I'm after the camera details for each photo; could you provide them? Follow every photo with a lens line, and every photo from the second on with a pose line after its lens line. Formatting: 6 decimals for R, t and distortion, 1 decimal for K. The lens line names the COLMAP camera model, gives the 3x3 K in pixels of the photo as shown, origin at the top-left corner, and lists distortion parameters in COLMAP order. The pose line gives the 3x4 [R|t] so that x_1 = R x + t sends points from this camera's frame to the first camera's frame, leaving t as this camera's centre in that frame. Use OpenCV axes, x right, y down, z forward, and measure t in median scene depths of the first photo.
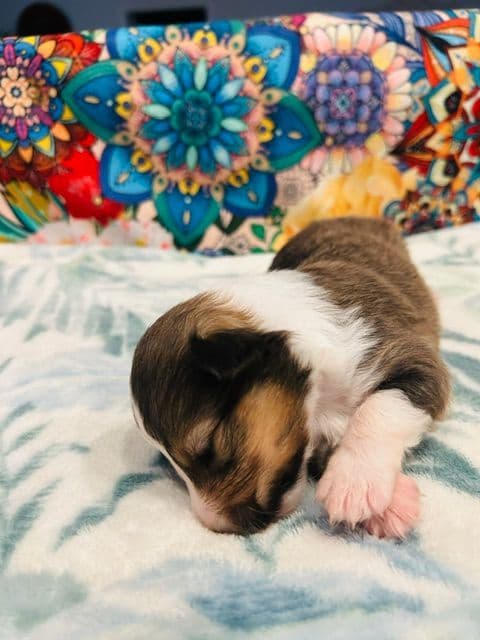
lens RADIAL K [[514.0, 0, 241.2], [0, 514.0, 325.2], [0, 0, 1]] dist [-0.009928, -0.011766]
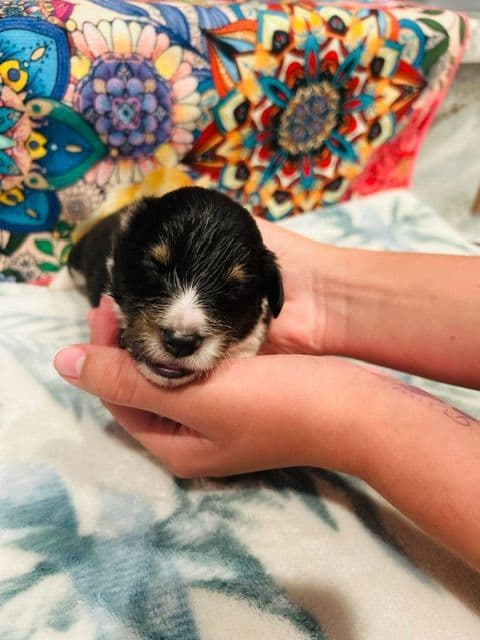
lens RADIAL K [[505.7, 0, 240.0], [0, 505.7, 320.0], [0, 0, 1]] dist [-0.009409, -0.000104]
pose [[0.936557, -0.112641, 0.331923, 0.052007], [0.040318, 0.975291, 0.217212, -0.264394], [-0.348189, -0.190049, 0.917957, 0.061209]]
